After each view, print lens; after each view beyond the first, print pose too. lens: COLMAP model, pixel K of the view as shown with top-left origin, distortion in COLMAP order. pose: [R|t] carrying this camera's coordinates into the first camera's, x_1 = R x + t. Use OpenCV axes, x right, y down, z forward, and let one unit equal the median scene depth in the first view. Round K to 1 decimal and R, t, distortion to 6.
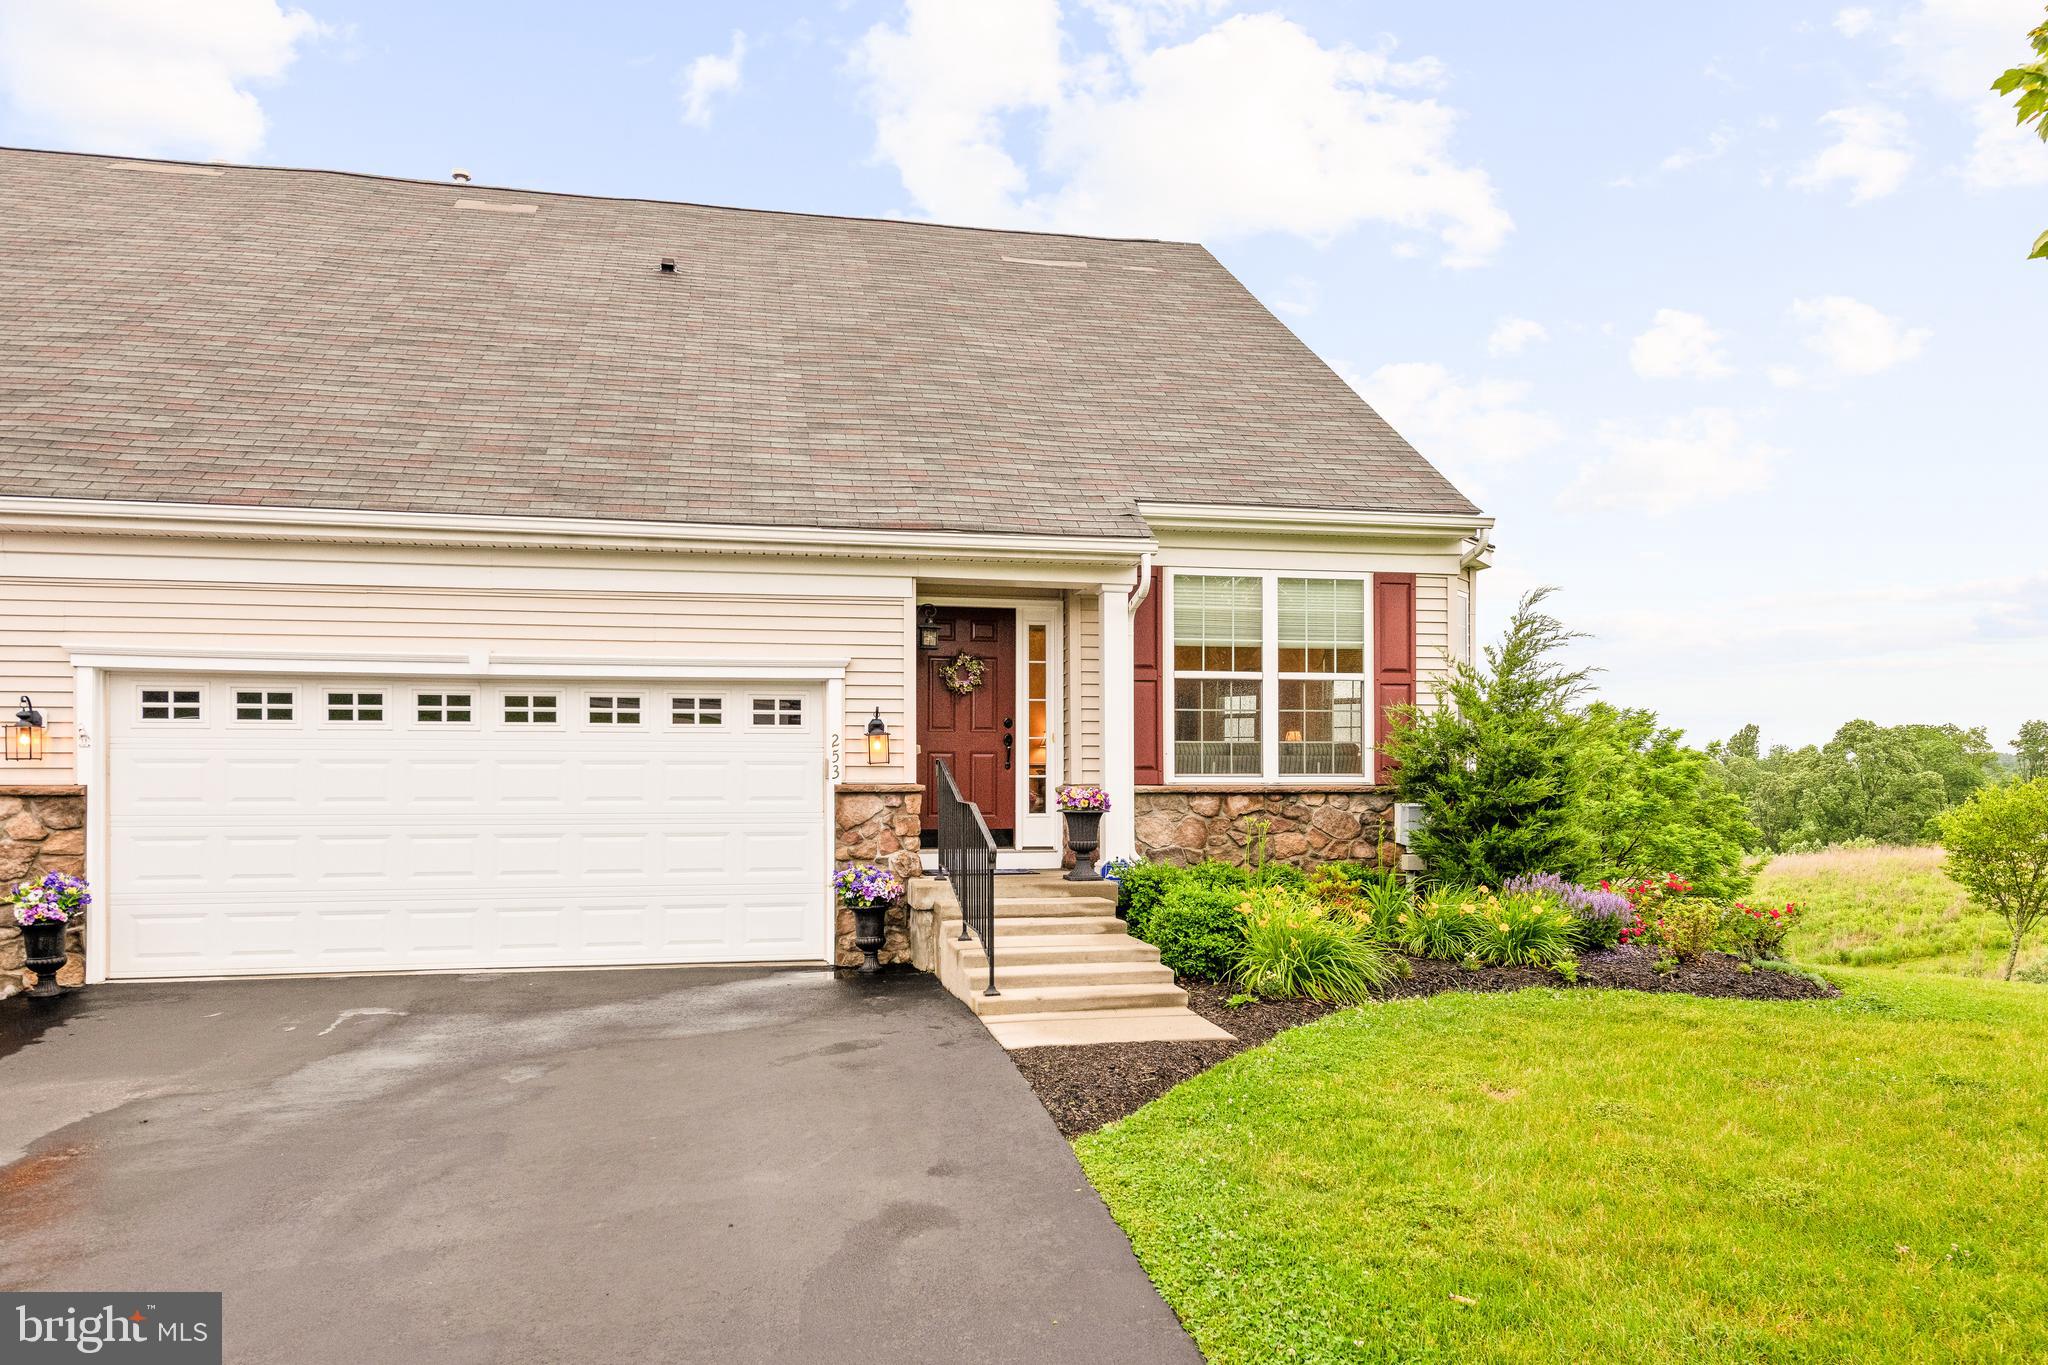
lens RADIAL K [[1407.5, 0, 1021.9], [0, 1407.5, 762.7], [0, 0, 1]] dist [0.032838, -0.034257]
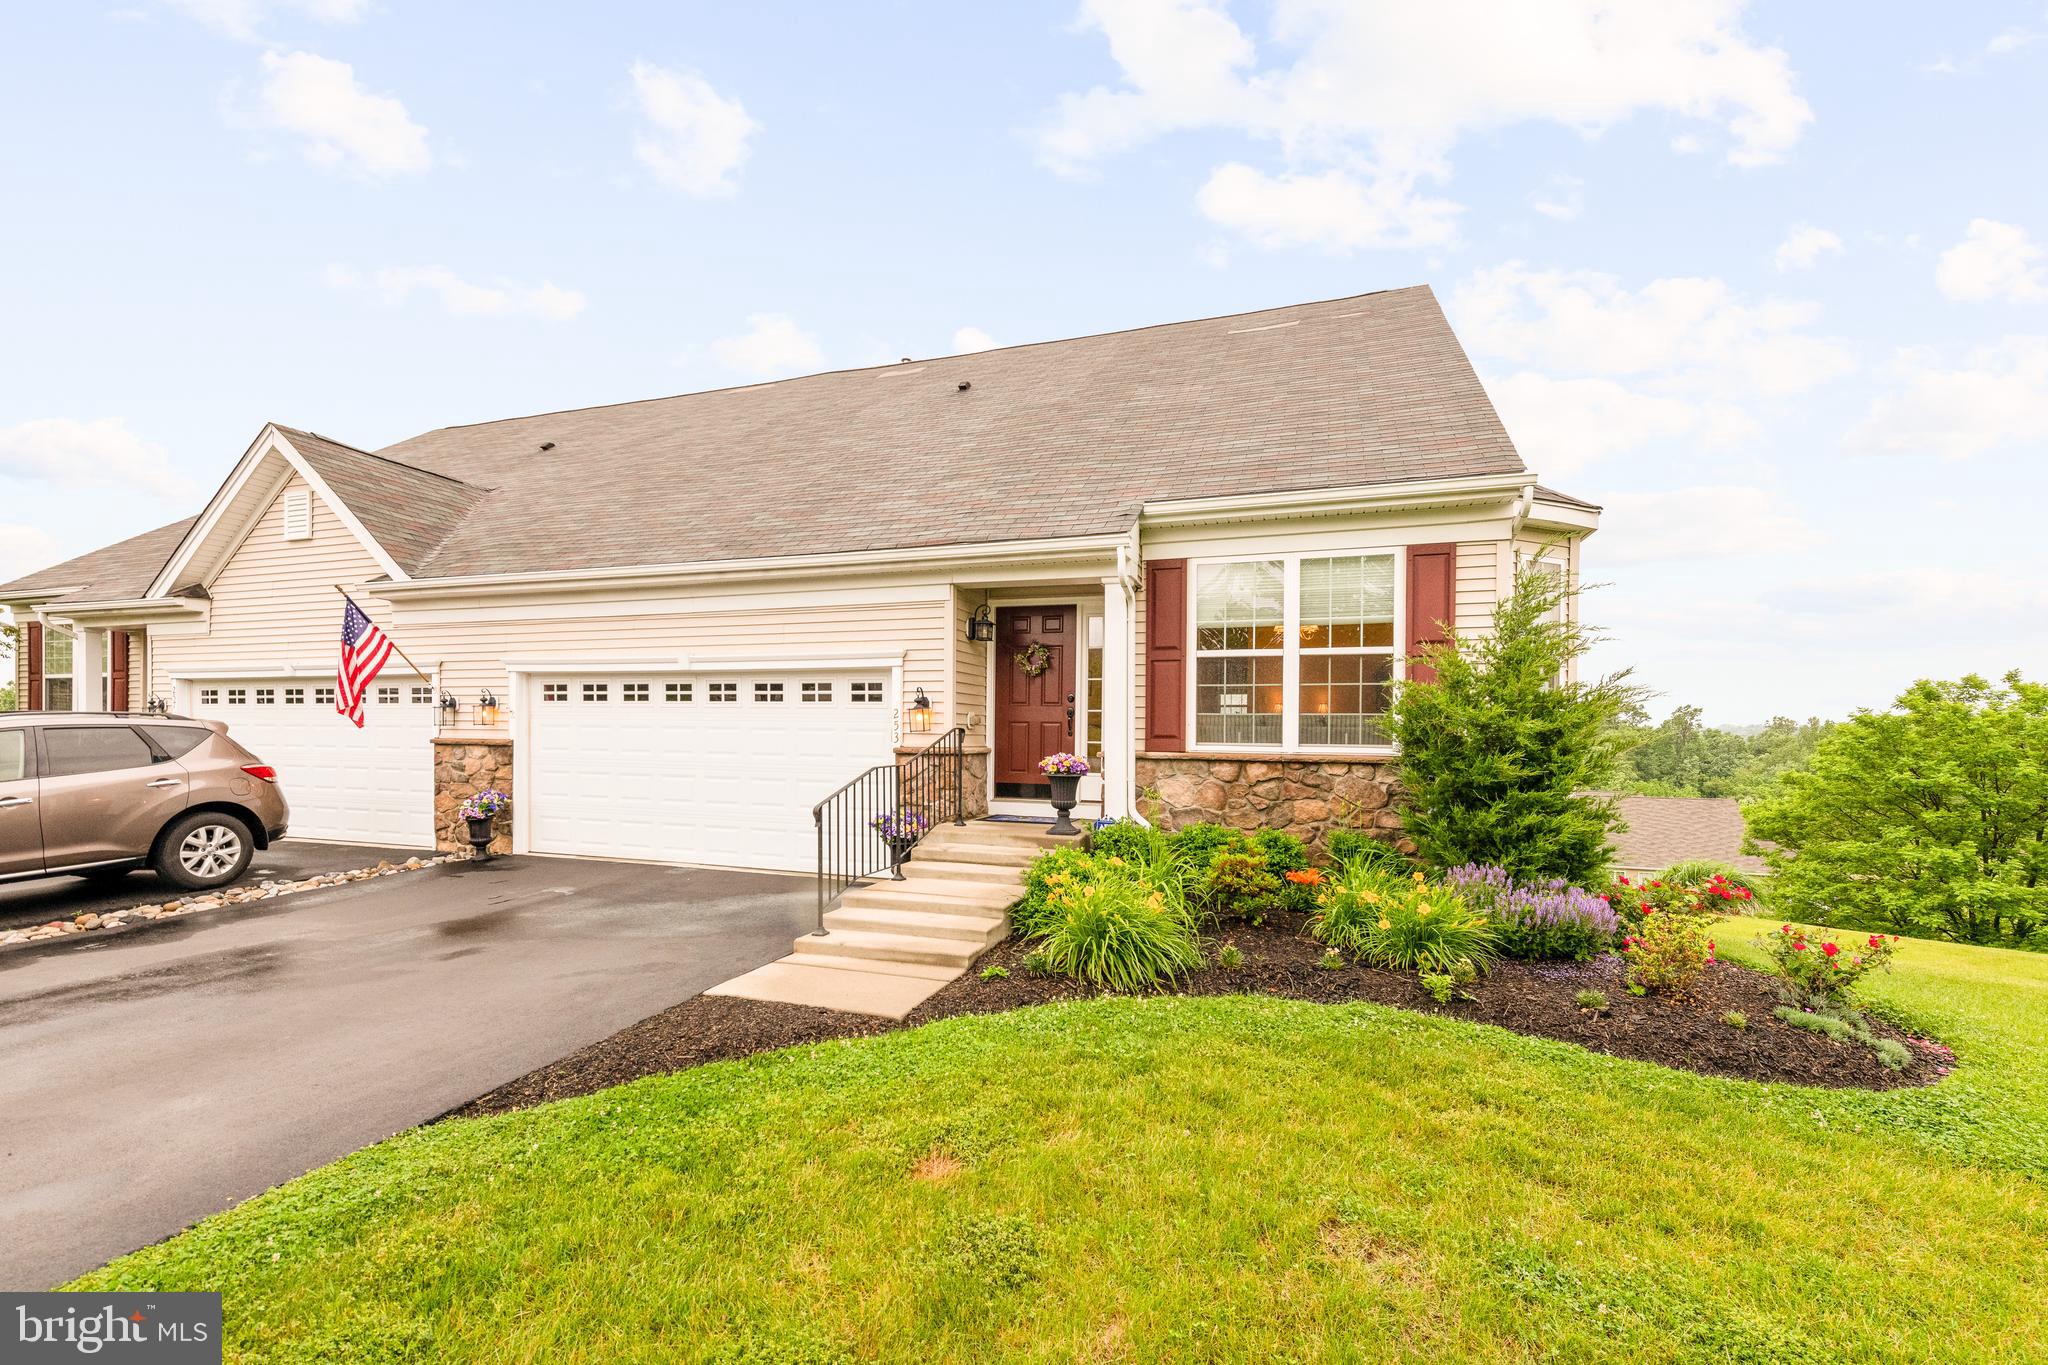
lens RADIAL K [[831.6, 0, 1155.0], [0, 831.6, 729.2], [0, 0, 1]] dist [0.007827, -0.000103]
pose [[0.855849, 0.010354, -0.517123, 0.424764], [-0.005151, 0.999921, 0.011495, -0.010159], [0.517201, -0.007174, 0.855834, 0.416909]]
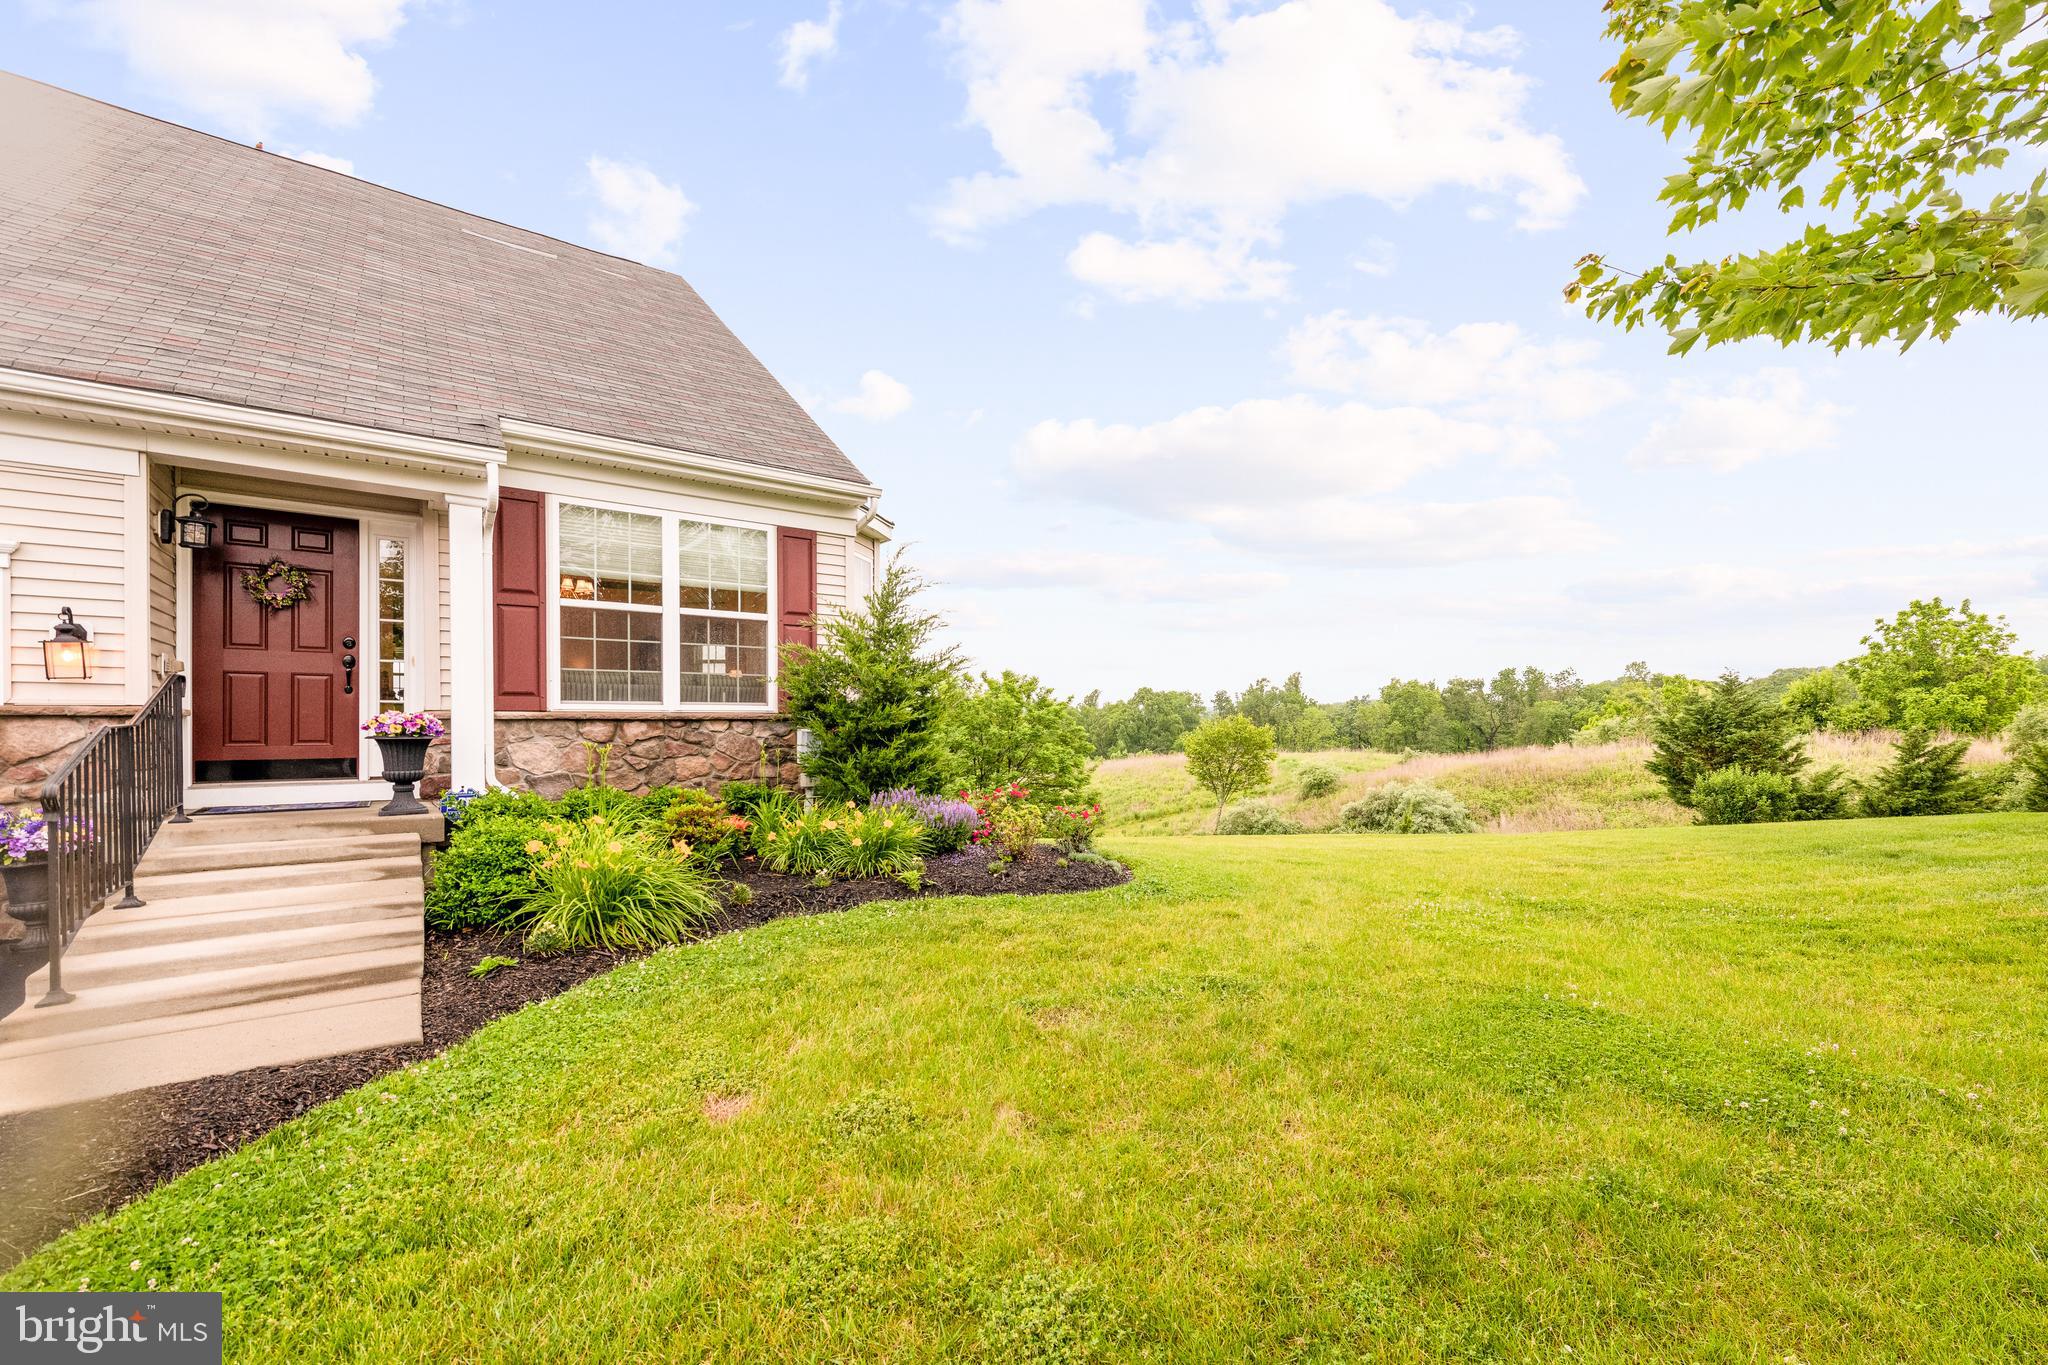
lens RADIAL K [[792.3, 0, 1027.6], [0, 792.3, 722.3], [0, 0, 1]] dist [0.002638, 0.000085]
pose [[0.925959, -0.001490, 0.377622, 0.204583], [-0.003257, 0.999924, 0.011932, 0.015855], [-0.377611, -0.012278, 0.925883, 0.347130]]
